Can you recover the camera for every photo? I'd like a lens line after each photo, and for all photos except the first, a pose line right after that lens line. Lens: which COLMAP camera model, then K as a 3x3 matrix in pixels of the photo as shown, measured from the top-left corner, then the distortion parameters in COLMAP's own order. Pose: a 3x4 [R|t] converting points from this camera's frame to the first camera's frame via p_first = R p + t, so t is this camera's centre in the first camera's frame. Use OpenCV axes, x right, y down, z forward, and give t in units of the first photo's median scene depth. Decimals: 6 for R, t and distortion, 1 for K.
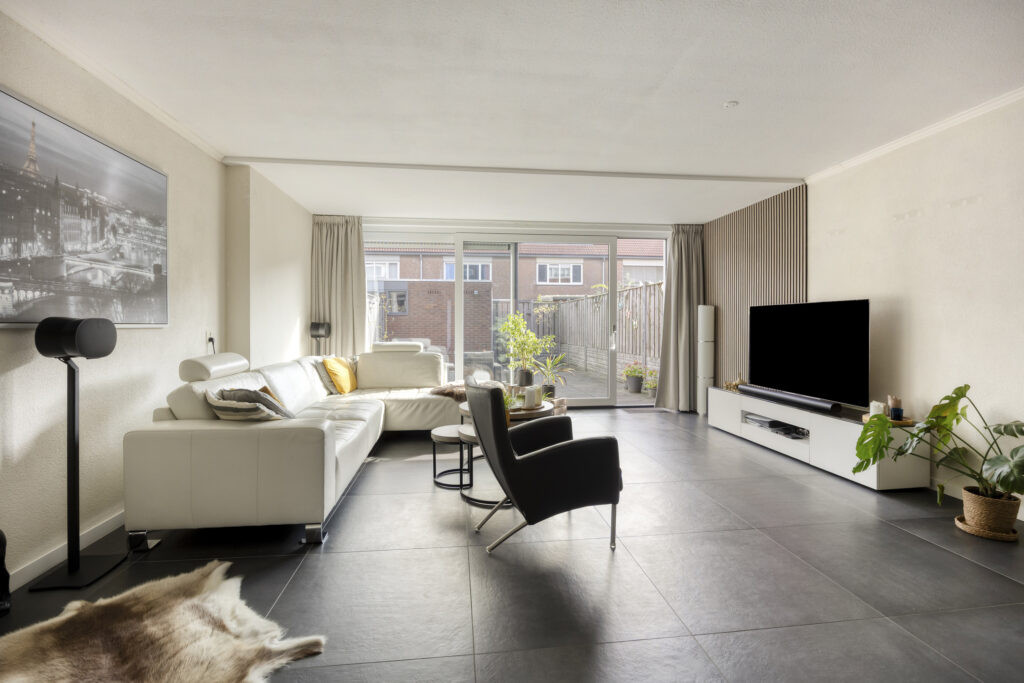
lens RADIAL K [[467.6, 0, 511.6], [0, 467.6, 324.6], [0, 0, 1]] dist [-0.001257, 0.000049]
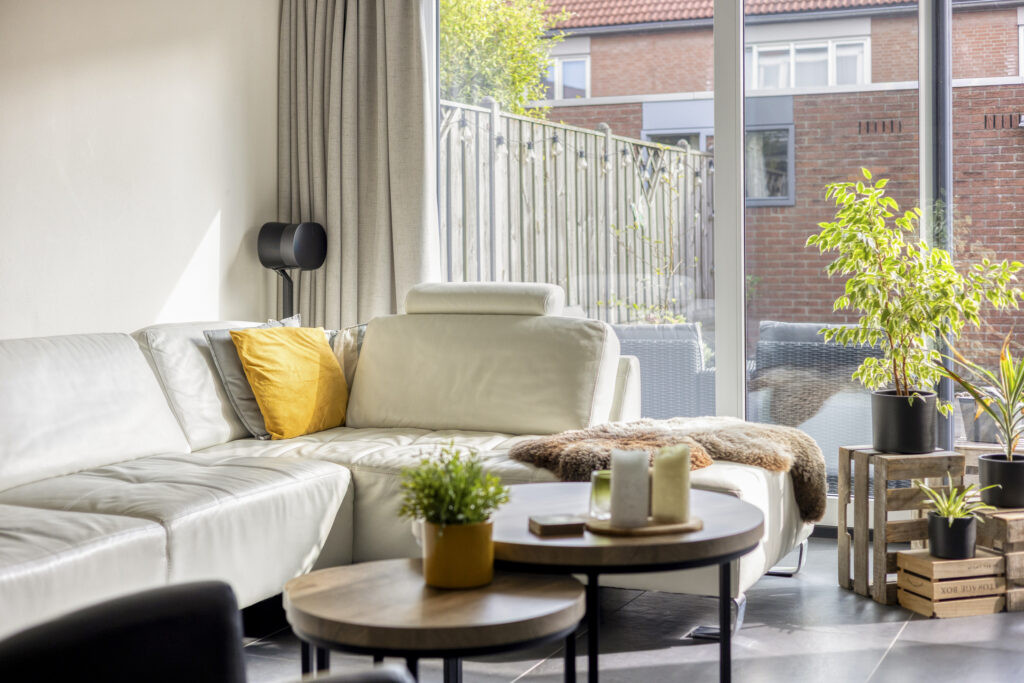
lens RADIAL K [[1477.0, 0, 513.5], [0, 1477.0, 248.2], [0, 0, 1]] dist [0.016638, 0.020904]
pose [[0.861559, -0.004361, -0.507638, 0.494277], [0.005737, 0.999983, 0.001145, 0.025264], [0.507625, -0.003899, 0.861570, 0.315928]]
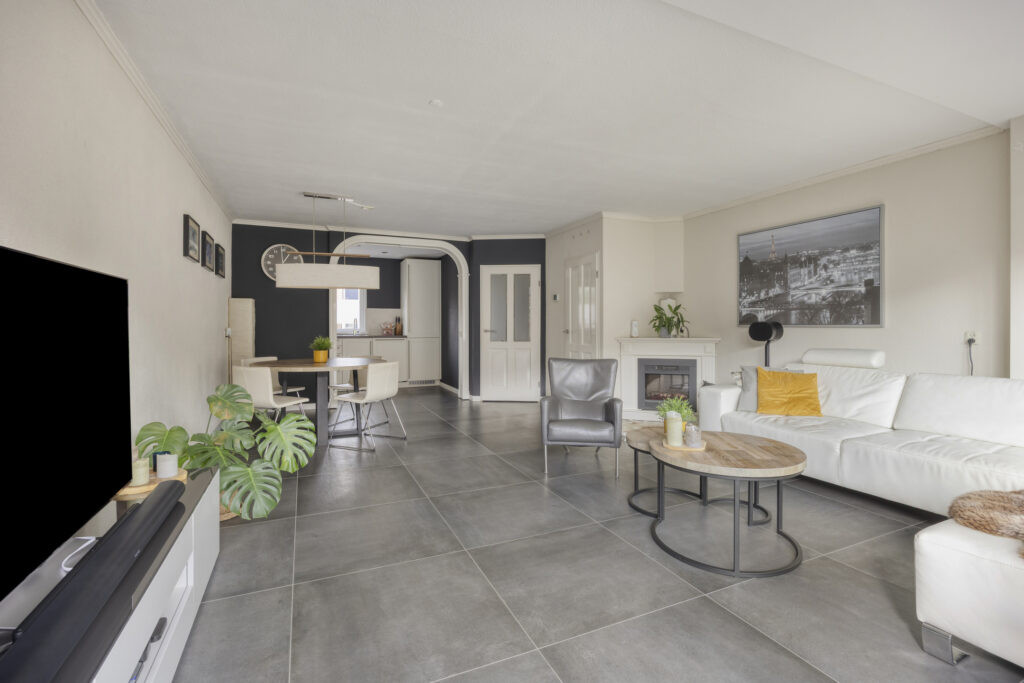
lens RADIAL K [[465.4, 0, 510.9], [0, 465.4, 329.6], [0, 0, 1]] dist [-0.010432, -0.000411]
pose [[-0.955241, 0.004624, -0.295792, 0.603398], [0.002458, 0.999967, 0.007694, 0.000477], [0.295818, 0.006623, -0.955221, 1.982170]]
